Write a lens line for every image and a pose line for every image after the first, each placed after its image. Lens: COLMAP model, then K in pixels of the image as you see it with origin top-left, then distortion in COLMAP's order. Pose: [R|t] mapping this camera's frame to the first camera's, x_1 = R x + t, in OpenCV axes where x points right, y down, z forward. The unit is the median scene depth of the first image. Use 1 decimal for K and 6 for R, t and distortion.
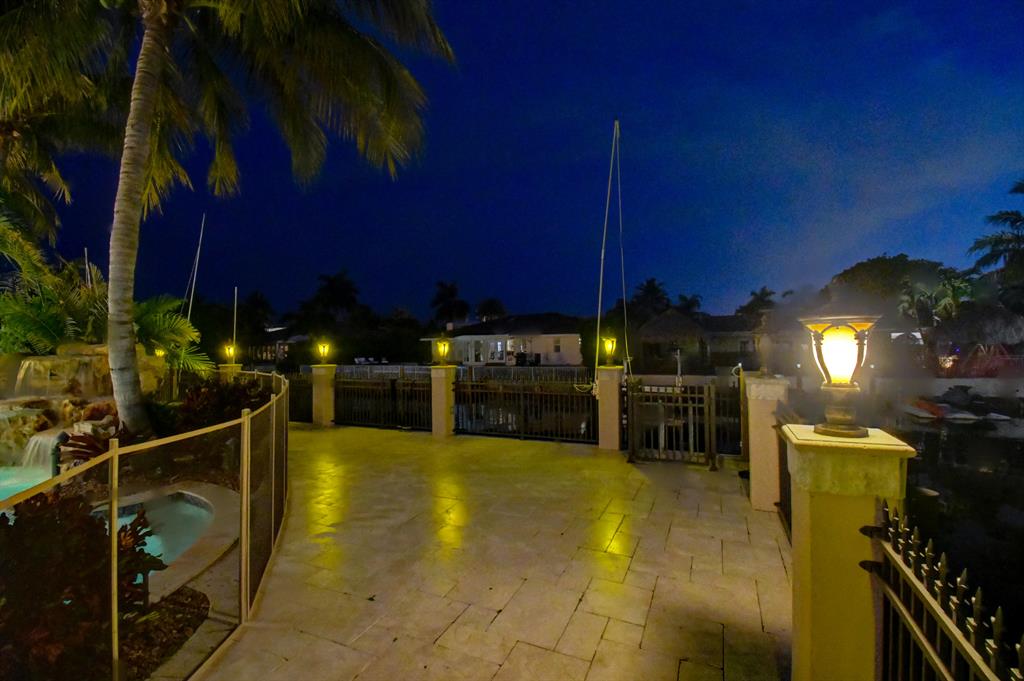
lens RADIAL K [[456.5, 0, 509.7], [0, 456.5, 341.4], [0, 0, 1]] dist [0.001505, -0.016243]
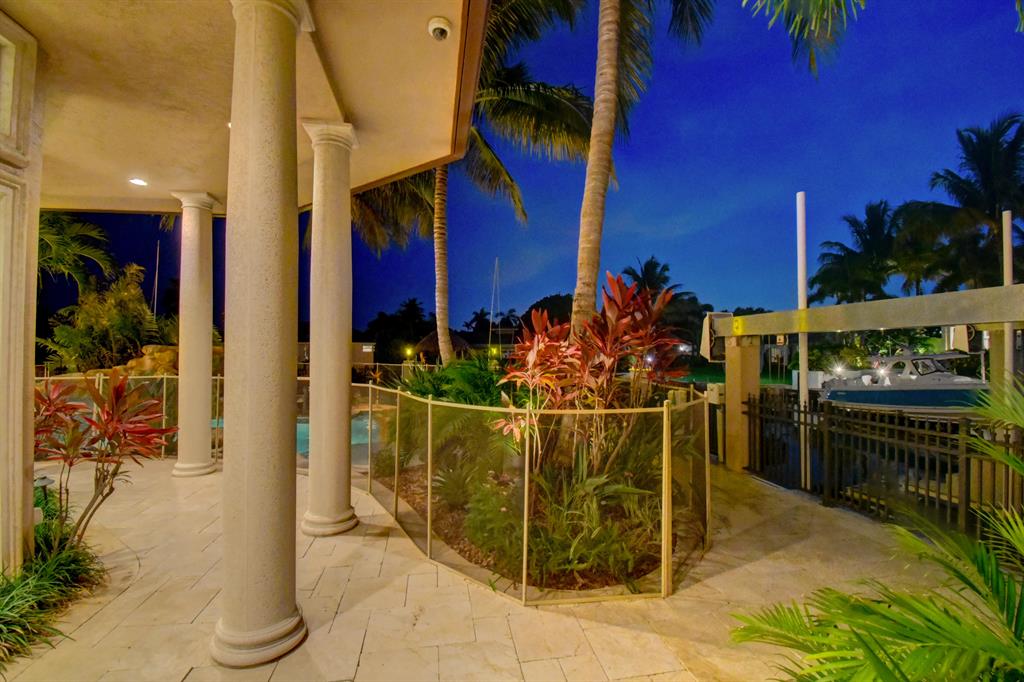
lens RADIAL K [[456.5, 0, 513.1], [0, 456.5, 347.7], [0, 0, 1]] dist [0.001505, -0.016243]
pose [[0.824341, 0.024643, 0.565556, -0.152639], [-0.021931, 0.999692, -0.011593, 0.001870], [-0.565668, -0.002847, 0.824628, -0.149579]]
